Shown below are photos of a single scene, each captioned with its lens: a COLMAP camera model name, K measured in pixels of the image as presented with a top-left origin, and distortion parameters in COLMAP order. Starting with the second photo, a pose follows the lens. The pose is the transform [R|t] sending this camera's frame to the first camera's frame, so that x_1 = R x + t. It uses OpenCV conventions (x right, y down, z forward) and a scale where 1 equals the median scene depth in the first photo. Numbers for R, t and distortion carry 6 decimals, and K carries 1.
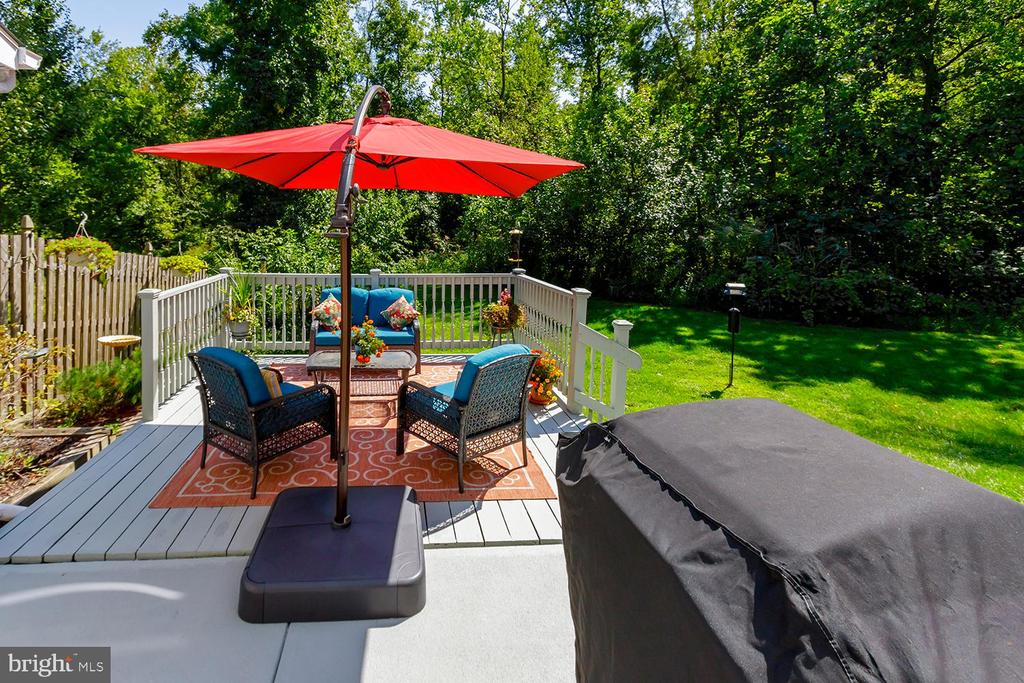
lens RADIAL K [[470.7, 0, 444.9], [0, 470.7, 341.6], [0, 0, 1]] dist [-0.001402, -0.000288]
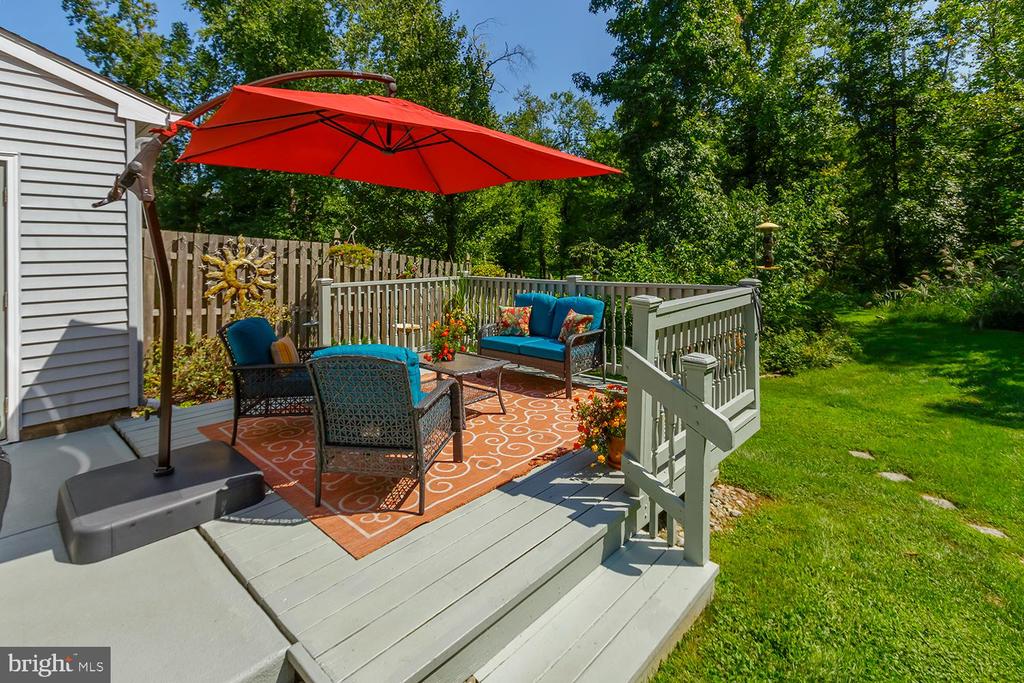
lens RADIAL K [[470.7, 0, 444.9], [0, 470.7, 341.6], [0, 0, 1]] dist [-0.001402, -0.000288]
pose [[0.647866, 0.099959, -0.755167, 0.383505], [-0.145833, 0.989292, 0.005838, -0.001786], [0.747665, 0.106346, 0.655506, 0.291411]]
